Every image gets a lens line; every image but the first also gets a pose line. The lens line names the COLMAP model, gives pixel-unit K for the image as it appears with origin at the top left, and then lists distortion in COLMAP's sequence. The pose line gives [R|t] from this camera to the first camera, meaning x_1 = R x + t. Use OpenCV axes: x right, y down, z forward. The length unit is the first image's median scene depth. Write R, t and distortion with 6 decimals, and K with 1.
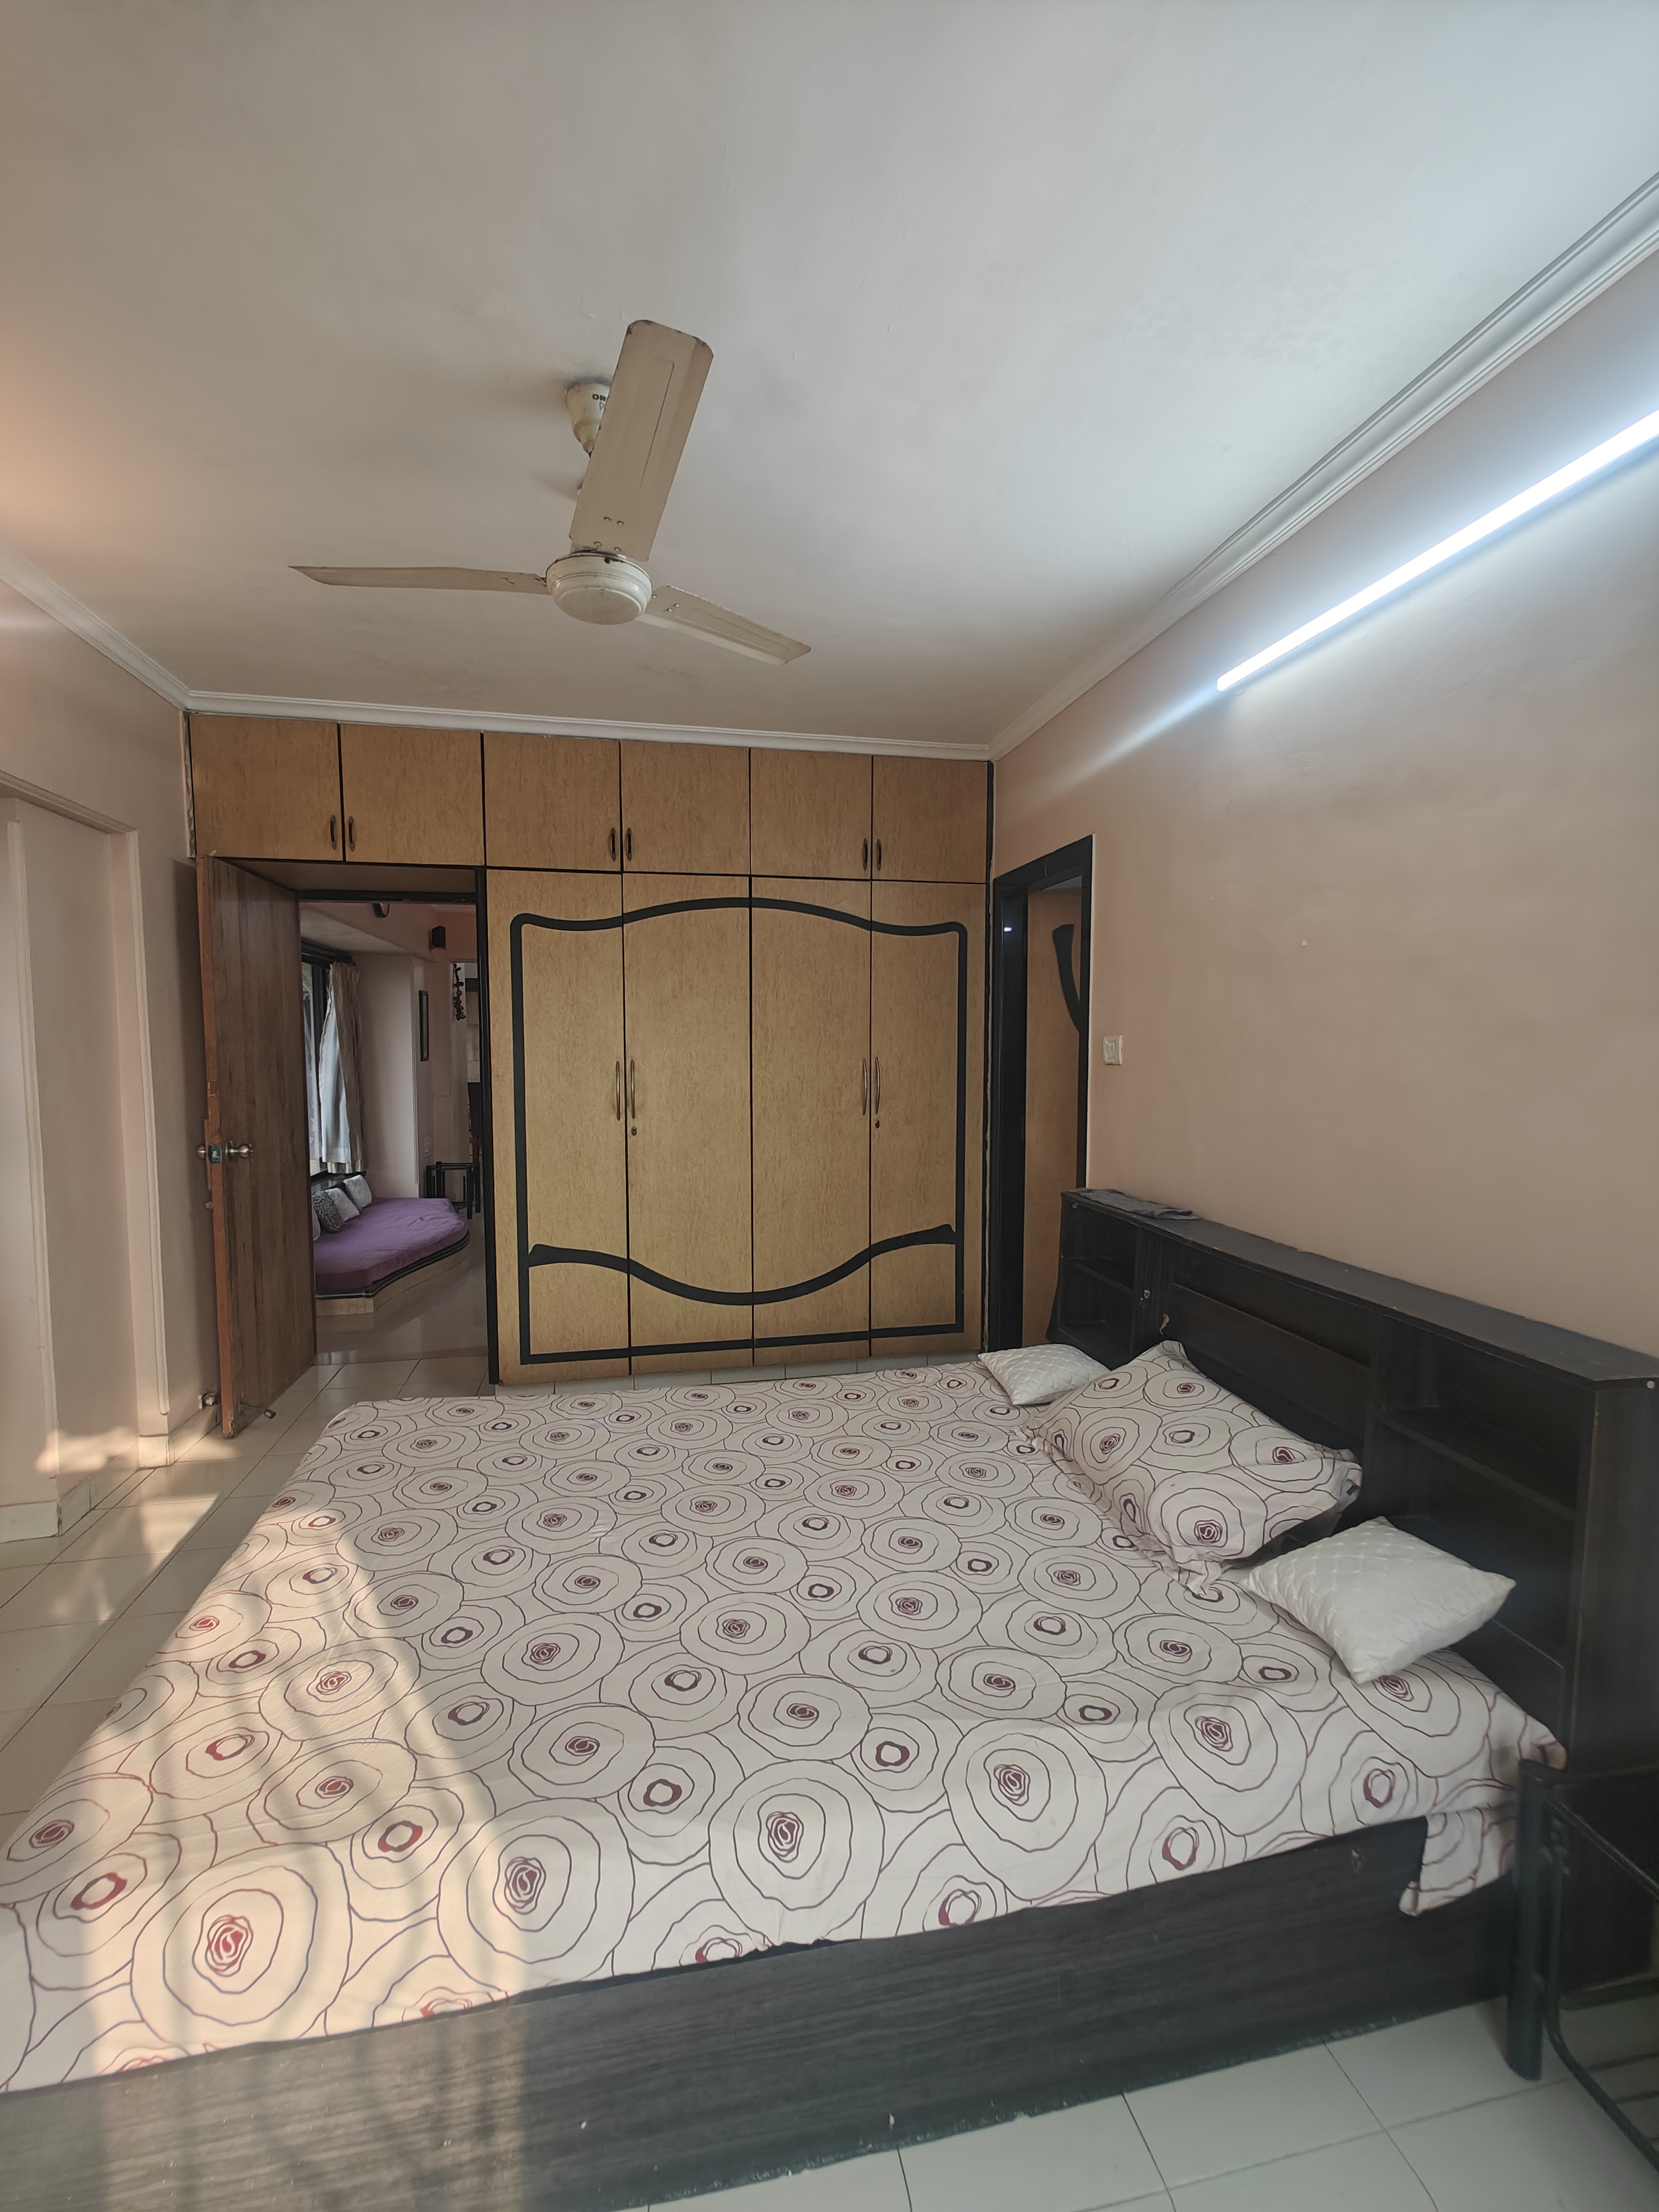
lens RADIAL K [[945.3, 0, 829.5], [0, 945.3, 1106.0], [0, 0, 1]] dist [0.018295, 0.000038]
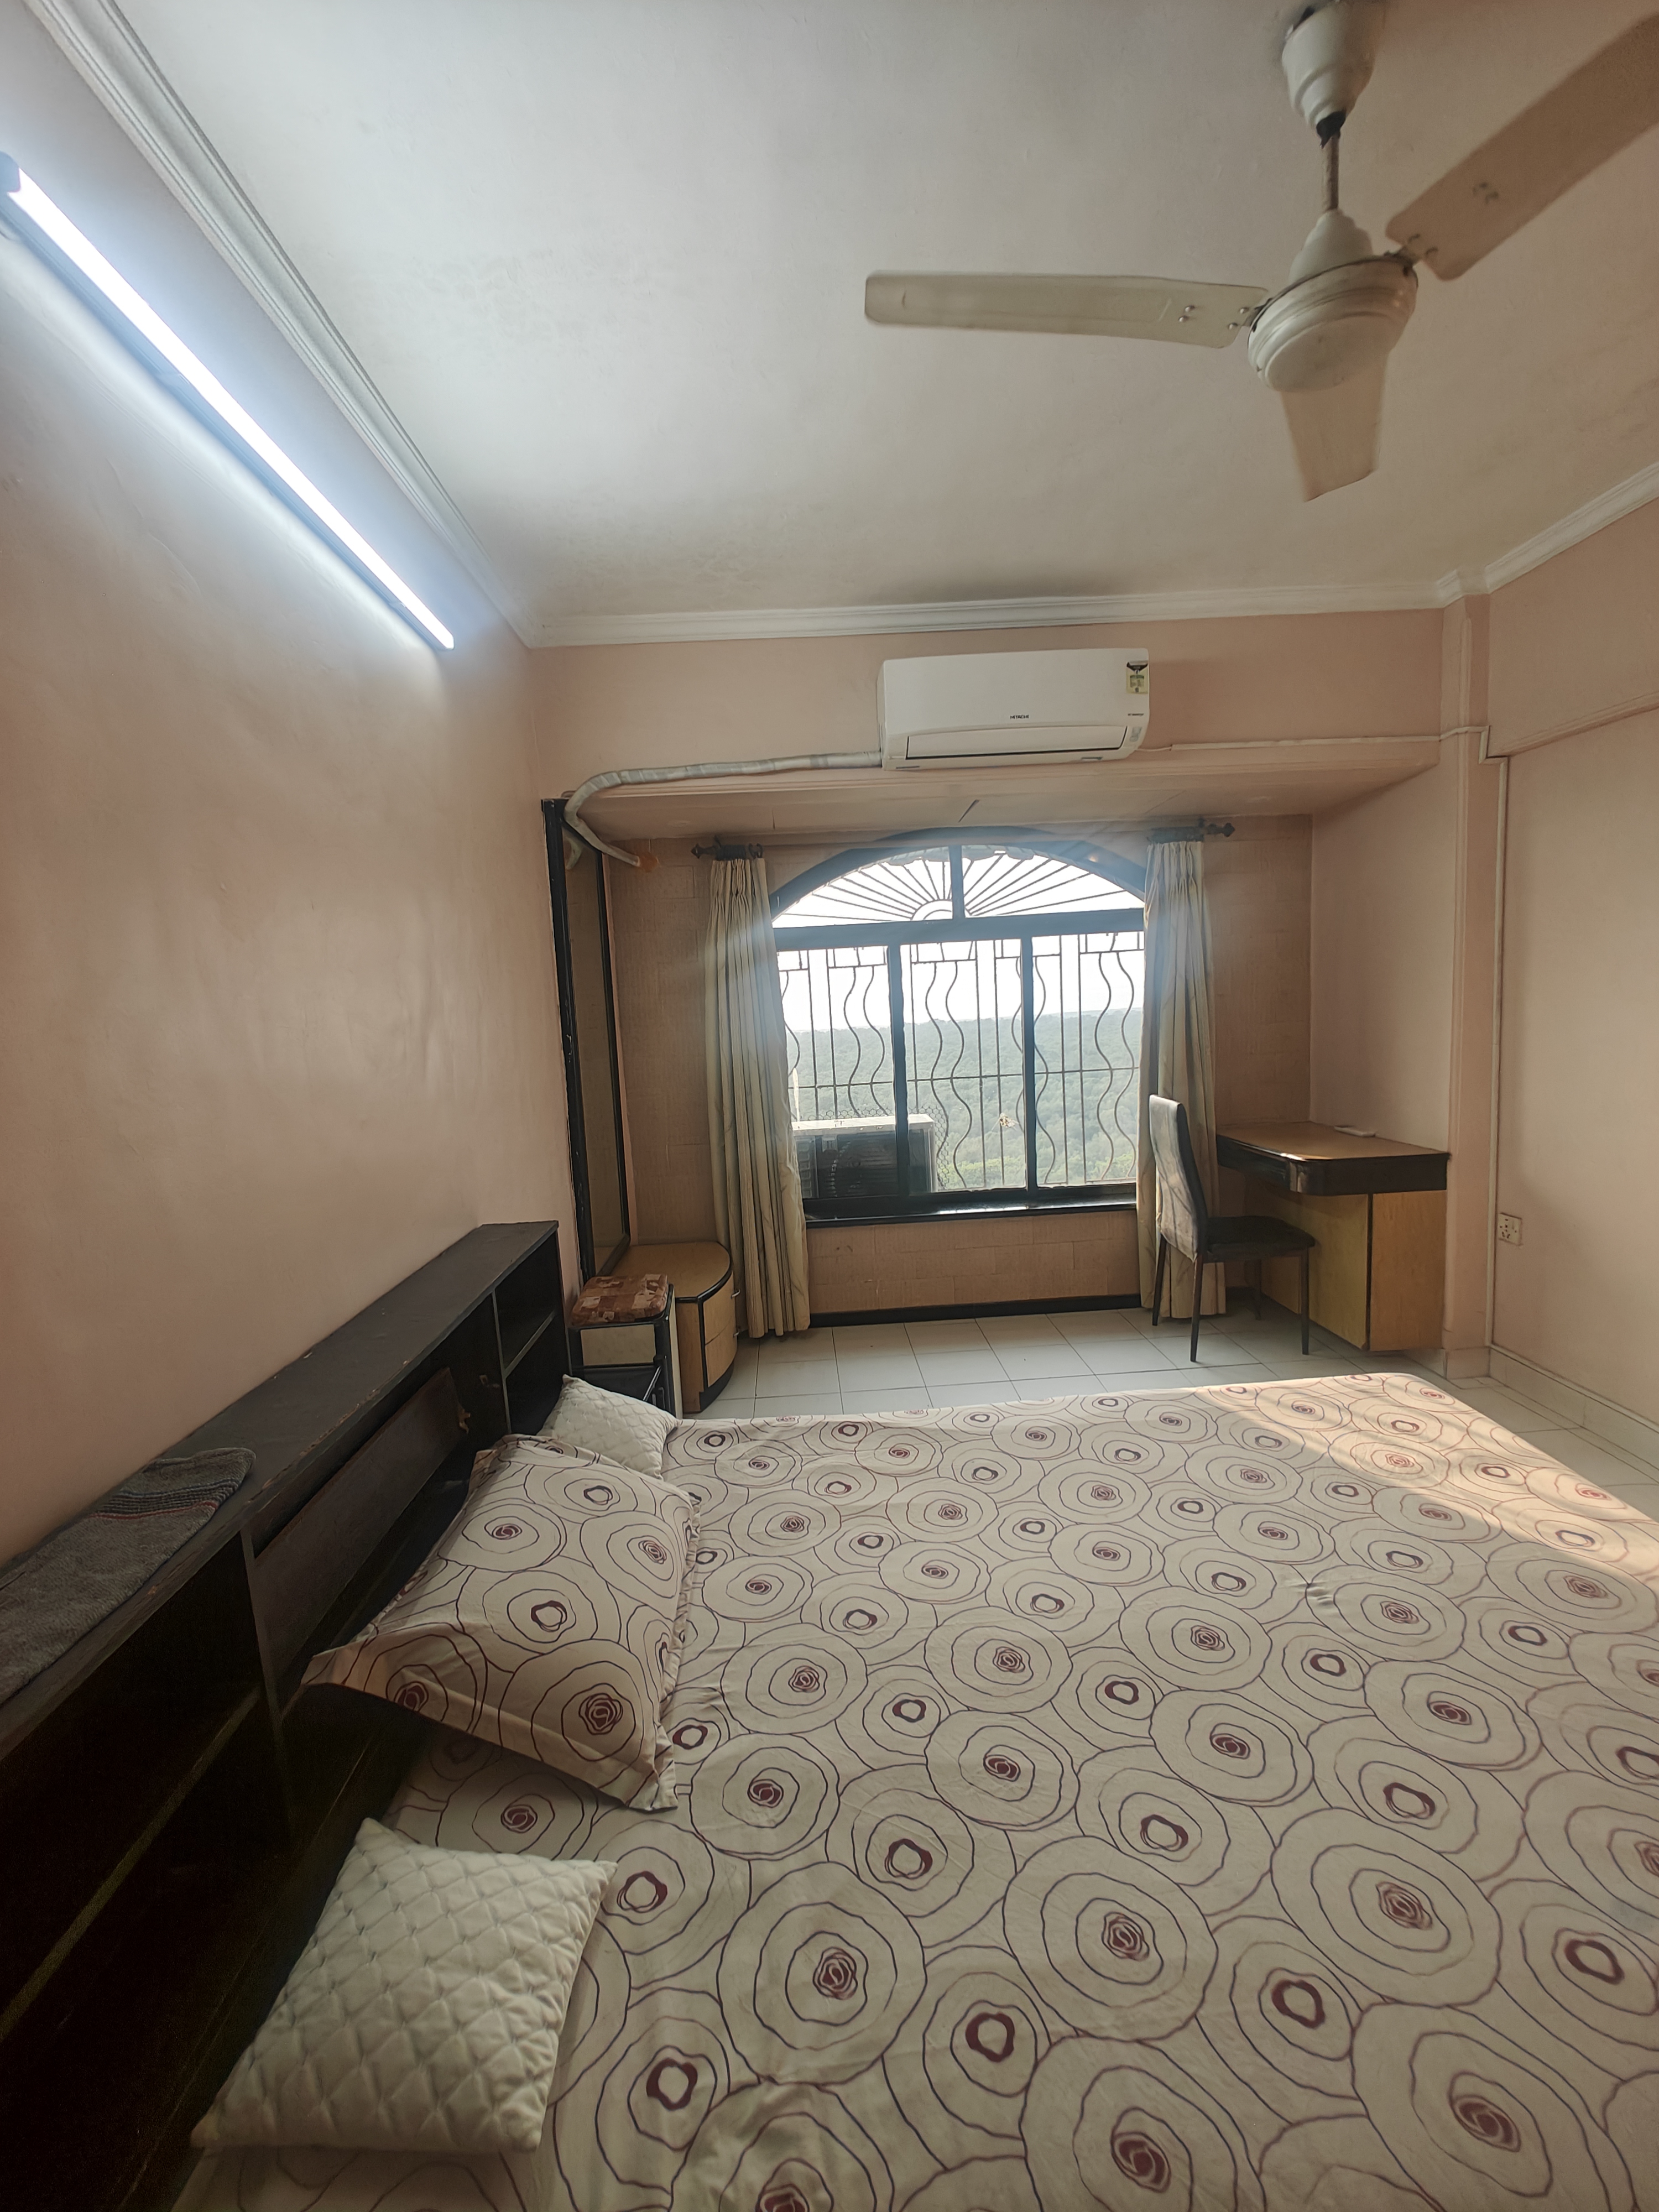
lens RADIAL K [[945.3, 0, 829.5], [0, 945.3, 1106.0], [0, 0, 1]] dist [0.018295, 0.000038]
pose [[-0.984832, 0.030492, 0.170809, 0.018930], [0.062080, 0.981192, 0.182777, -0.152555], [-0.162024, 0.190608, -0.968203, 2.007642]]
